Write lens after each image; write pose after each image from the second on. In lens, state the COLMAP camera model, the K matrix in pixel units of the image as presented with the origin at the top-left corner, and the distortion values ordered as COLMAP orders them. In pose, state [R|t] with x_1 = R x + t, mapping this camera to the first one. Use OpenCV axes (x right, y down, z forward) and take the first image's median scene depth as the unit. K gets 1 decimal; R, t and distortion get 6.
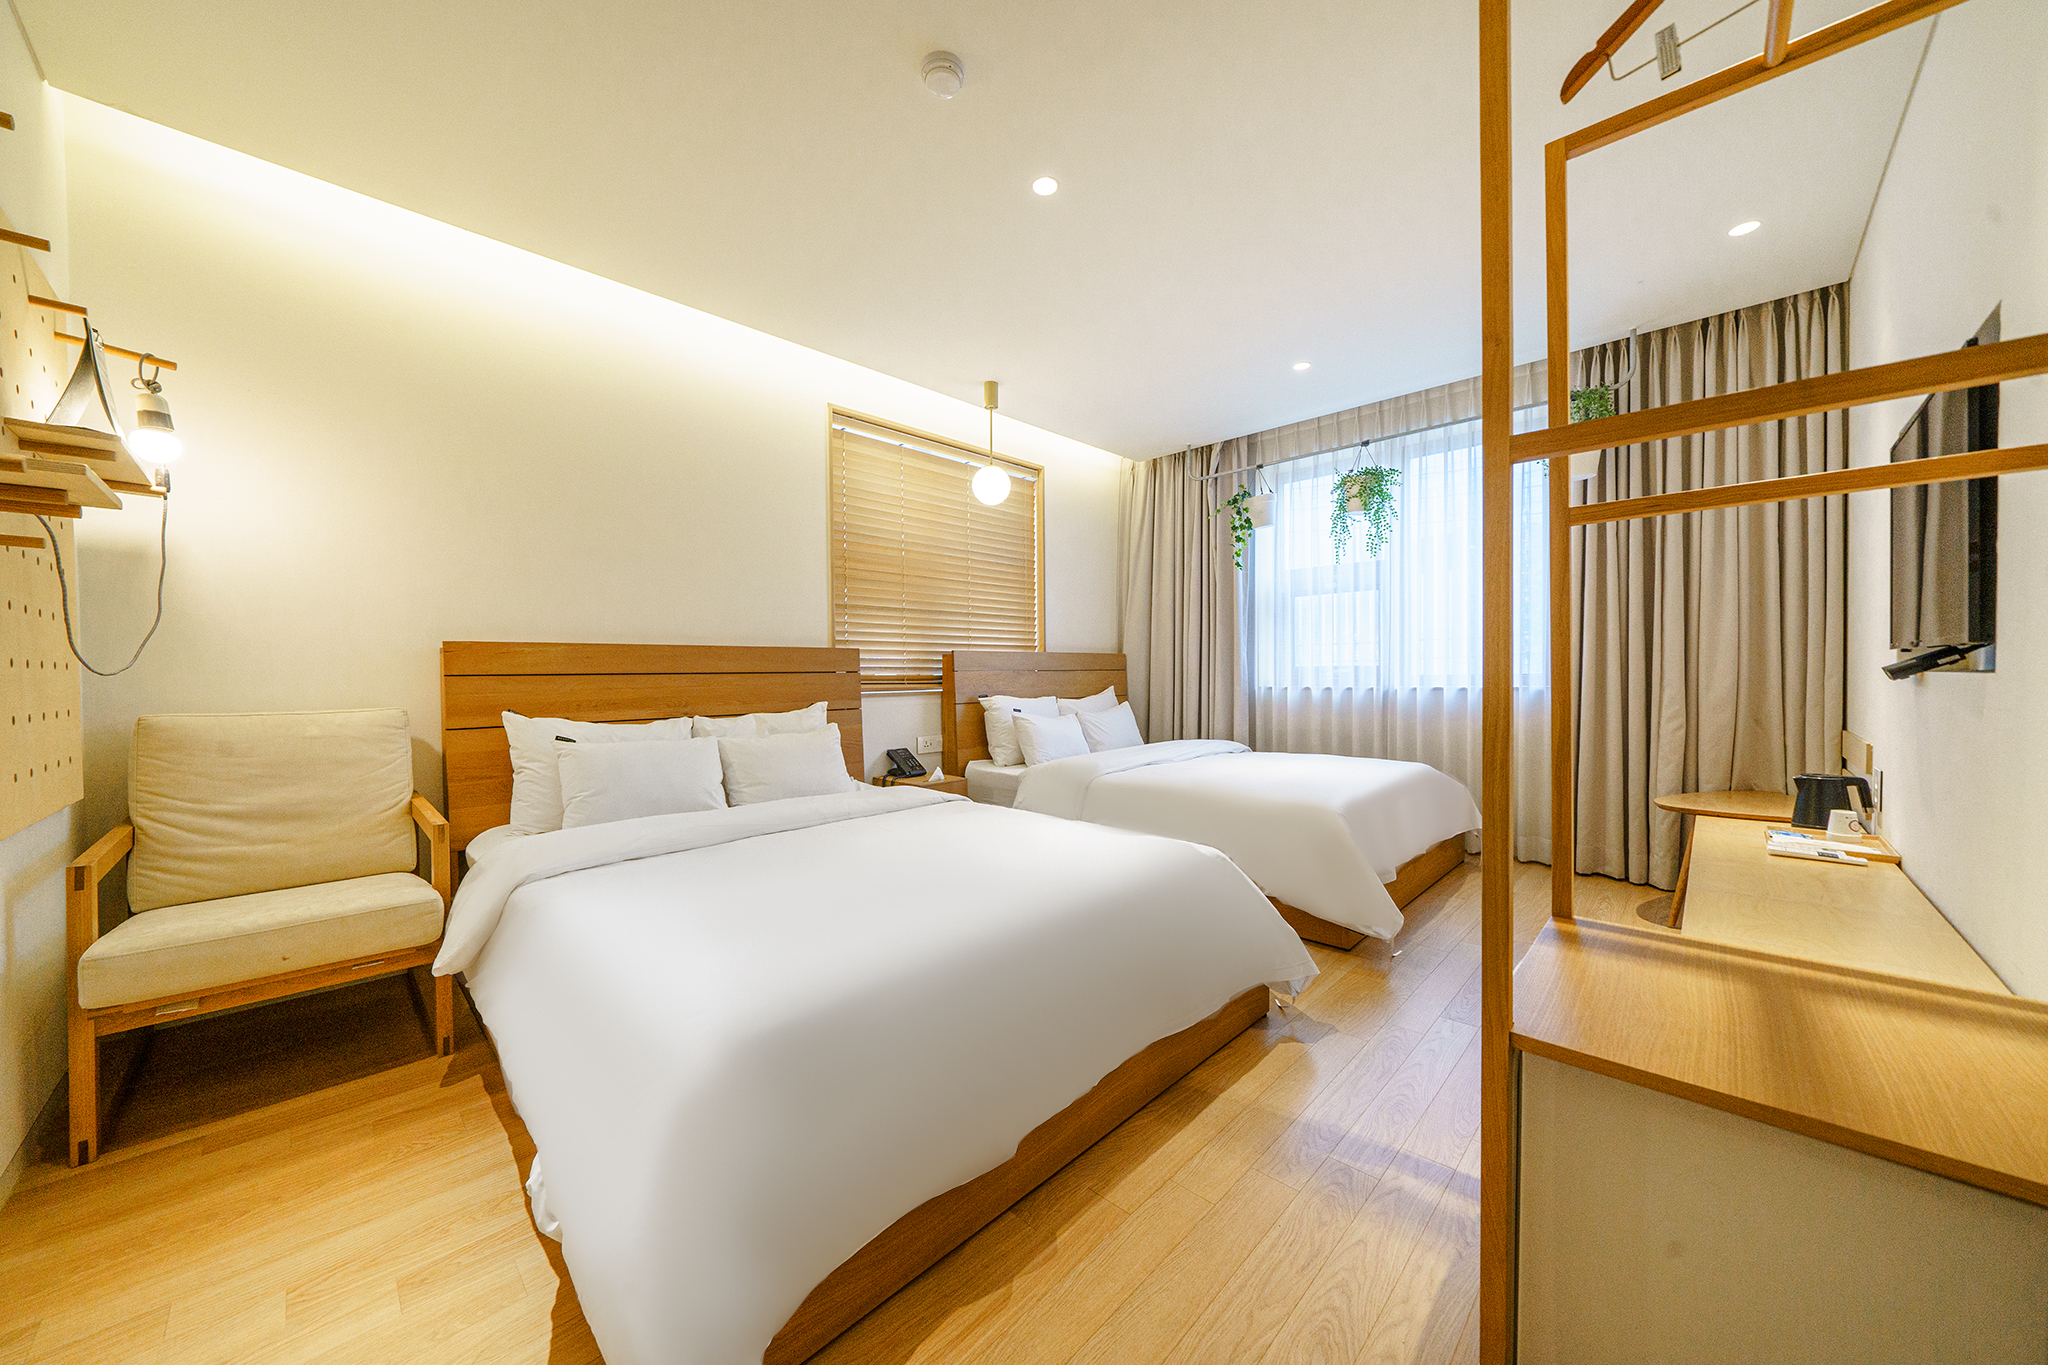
lens RADIAL K [[719.1, 0, 1009.6], [0, 719.1, 686.7], [0, 0, 1]] dist [-0.000275, -0.000042]
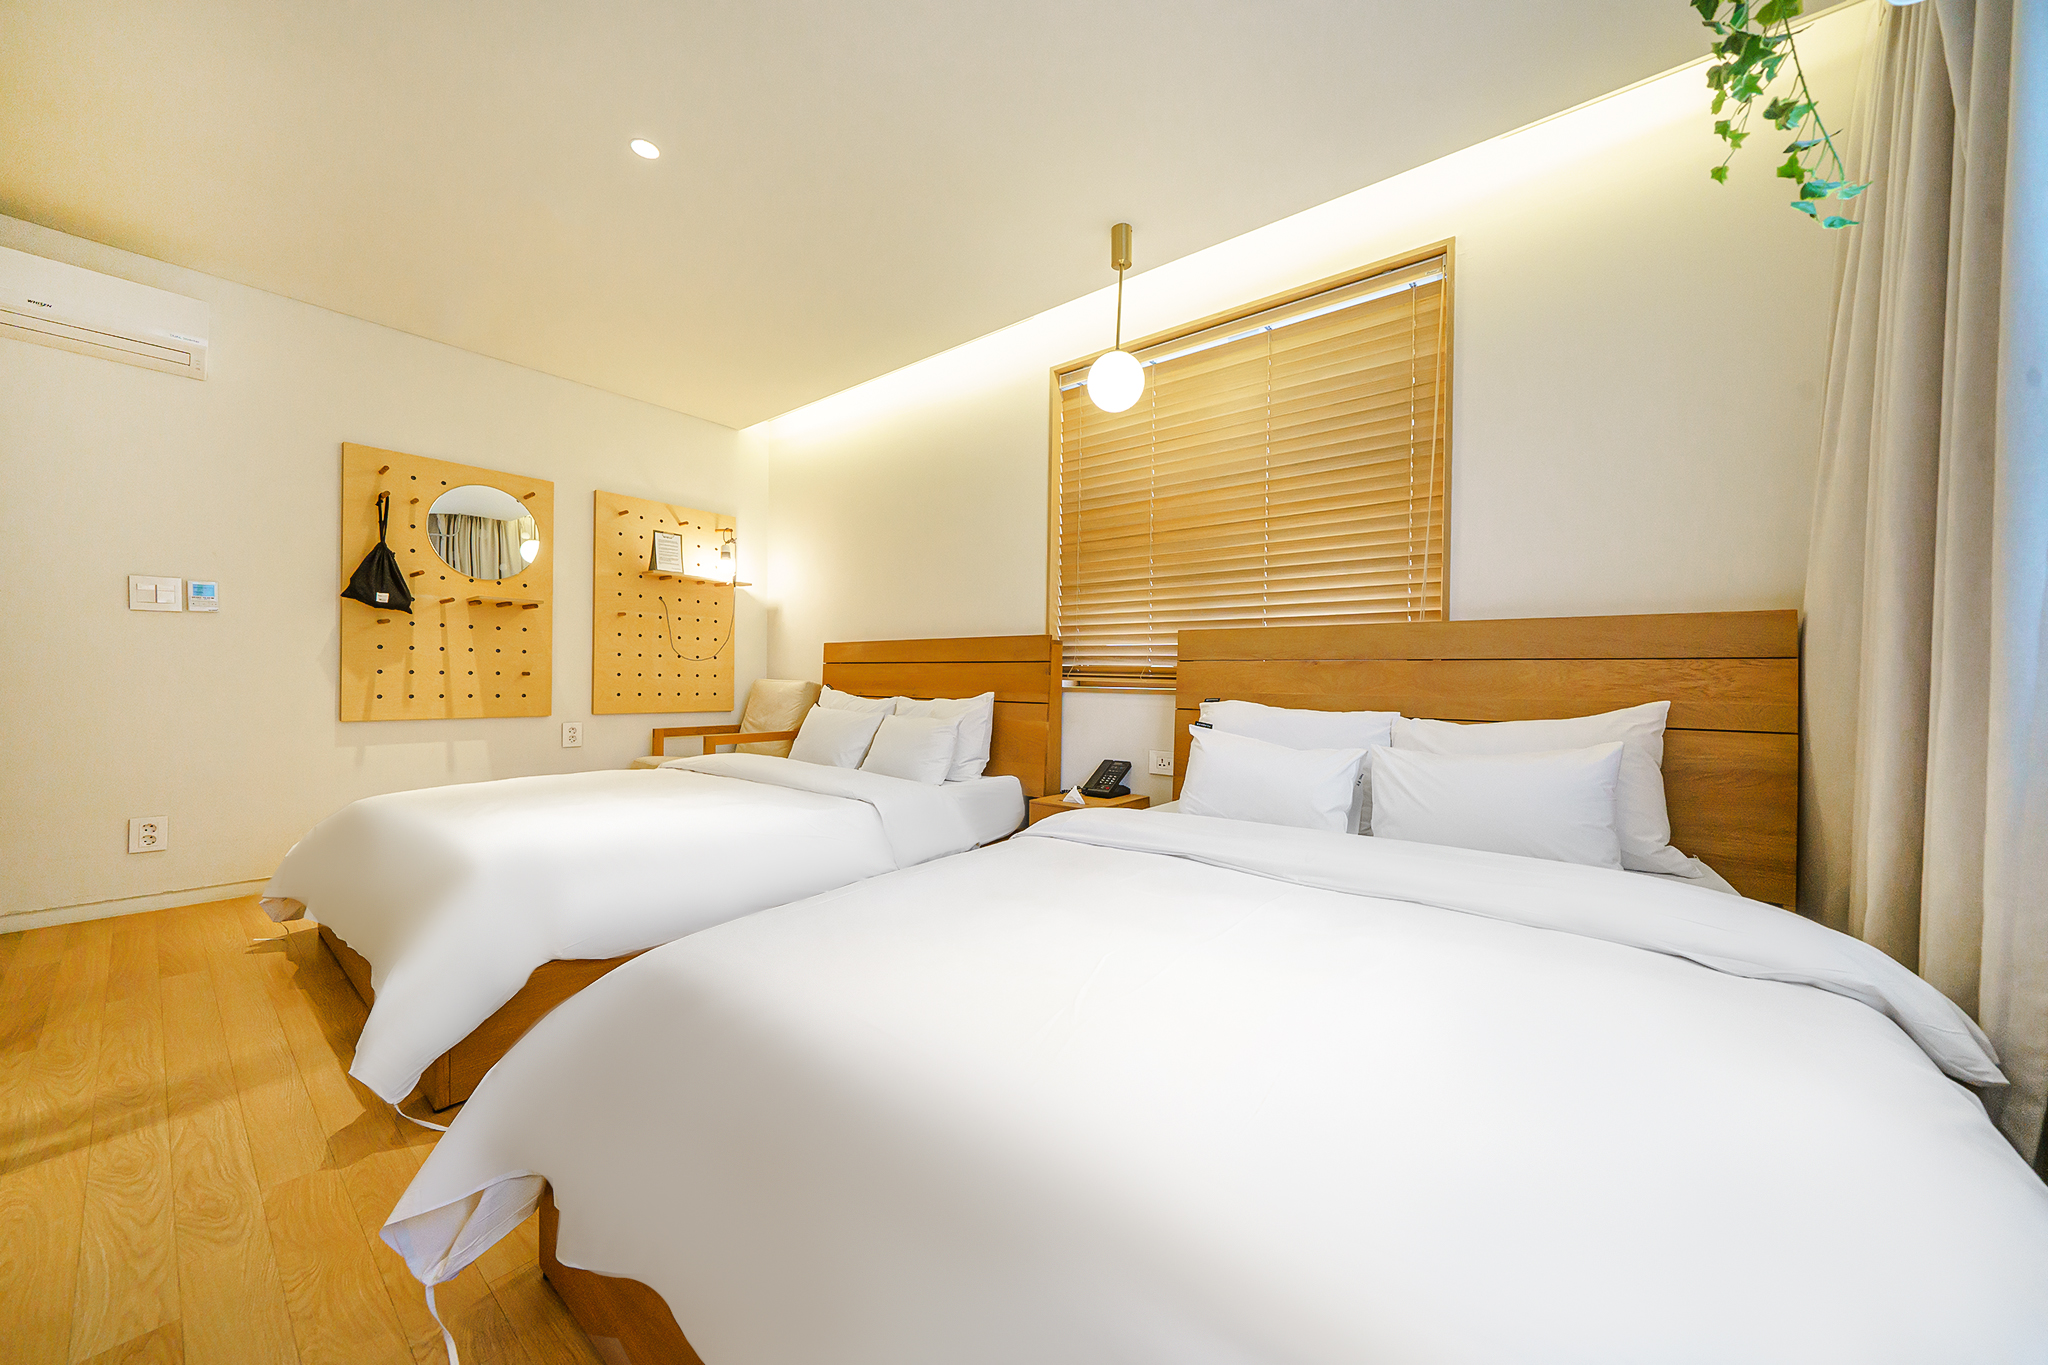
lens RADIAL K [[719.1, 0, 1009.6], [0, 719.1, 686.7], [0, 0, 1]] dist [-0.000275, -0.000042]
pose [[0.094058, 0.021971, -0.995324, 0.582196], [-0.037196, 0.999136, 0.018541, -0.004029], [0.994872, 0.035279, 0.094794, 0.770647]]
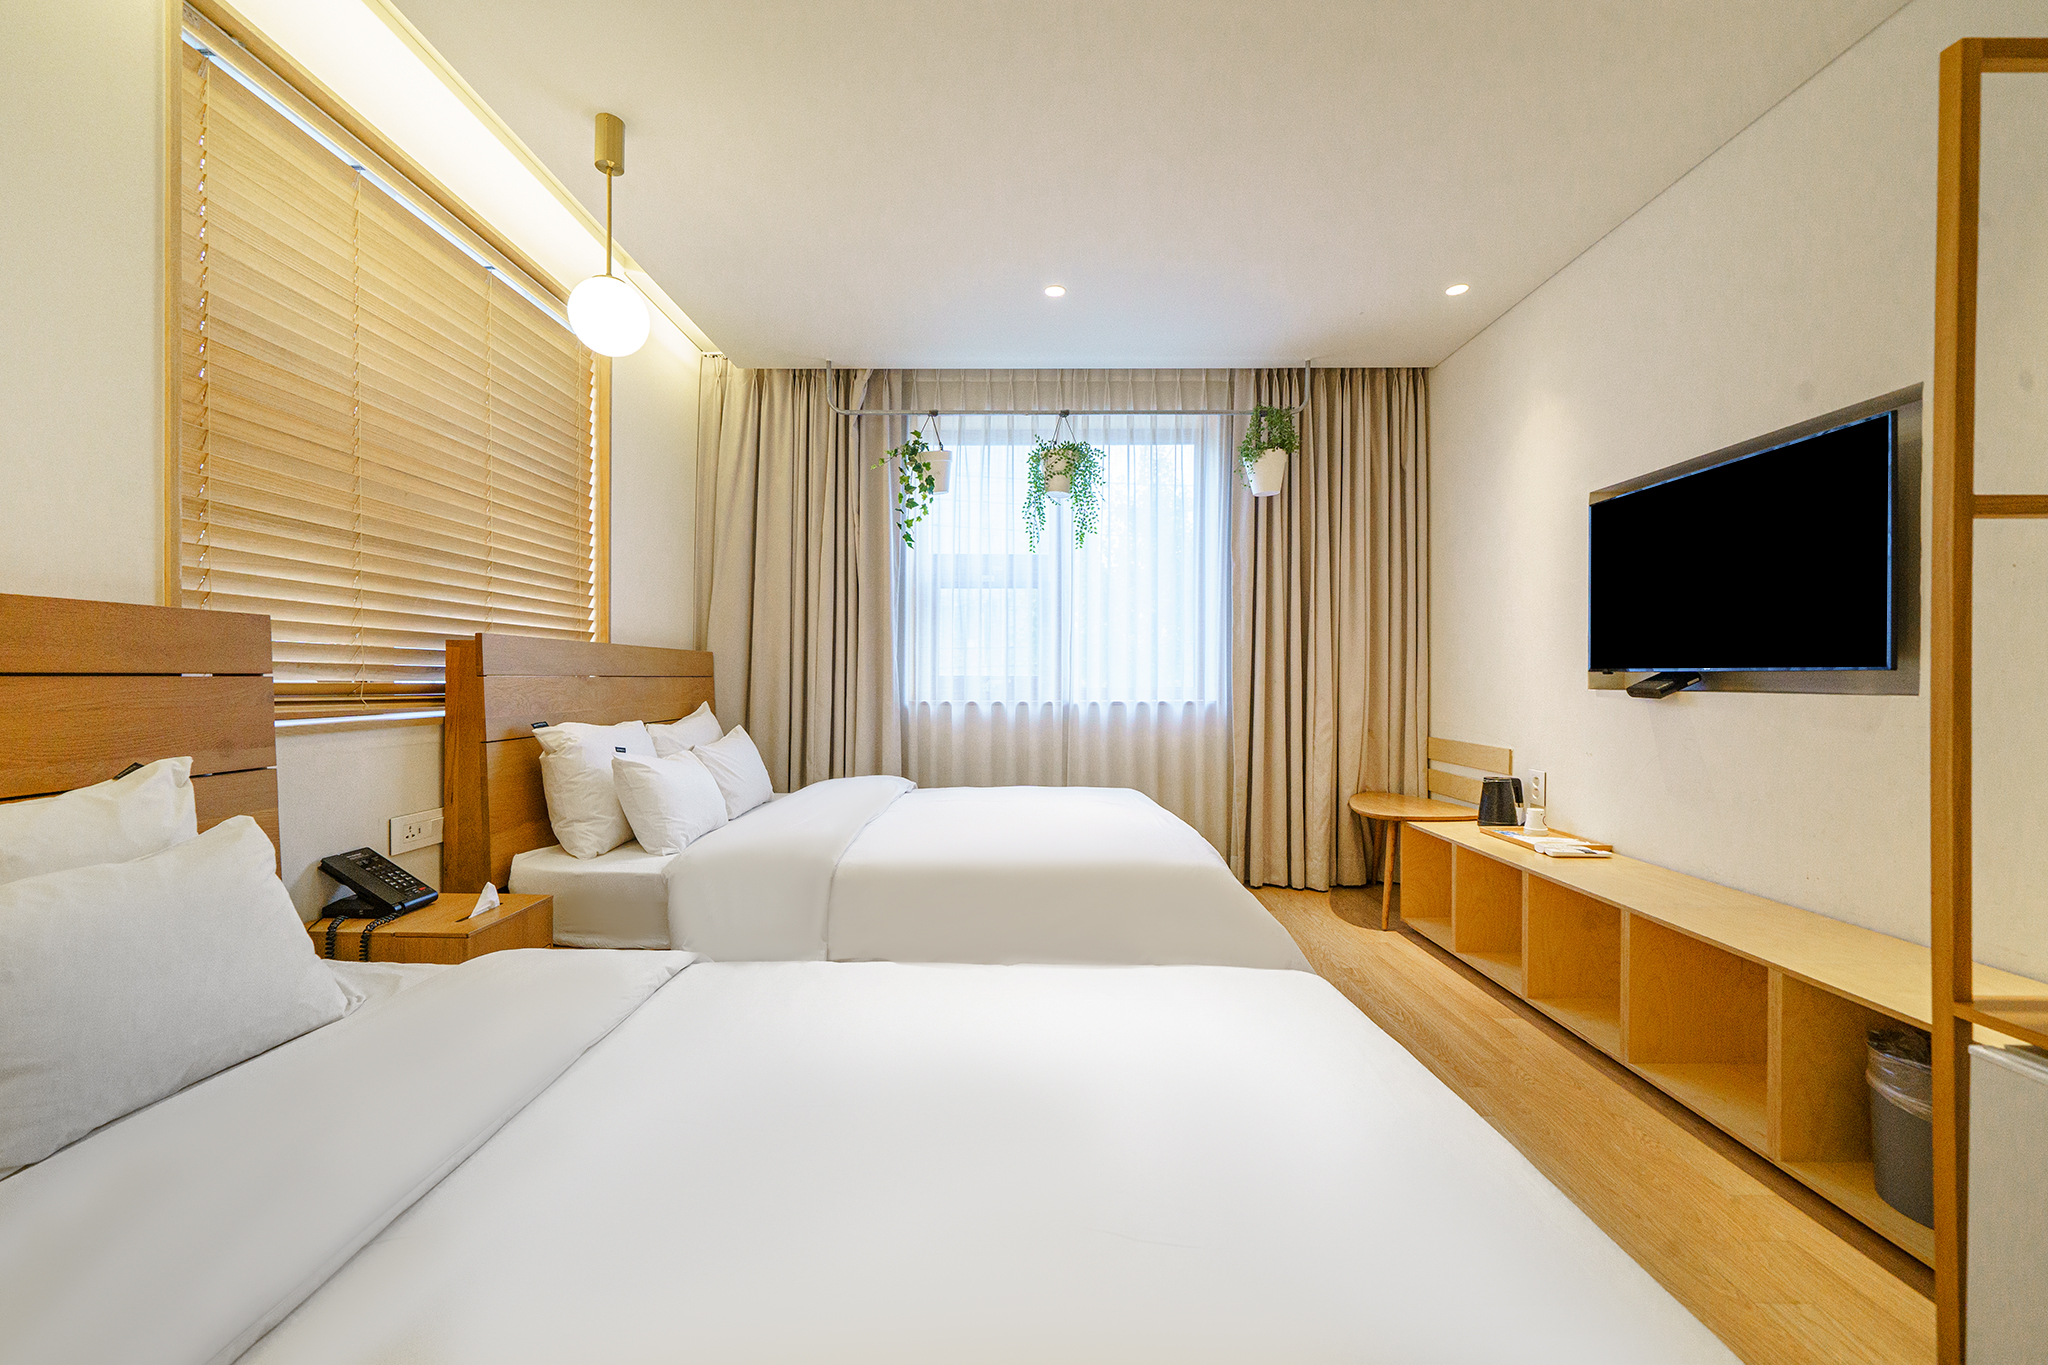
lens RADIAL K [[815.7, 0, 1024.0], [0, 815.7, 682.5], [0, 0, 1]] dist [0.009366, -0.005376]
pose [[0.716531, 0.009045, 0.697497, -0.199868], [0.002161, 0.999882, -0.015186, -0.007614], [-0.697552, 0.012388, 0.716427, 0.340086]]
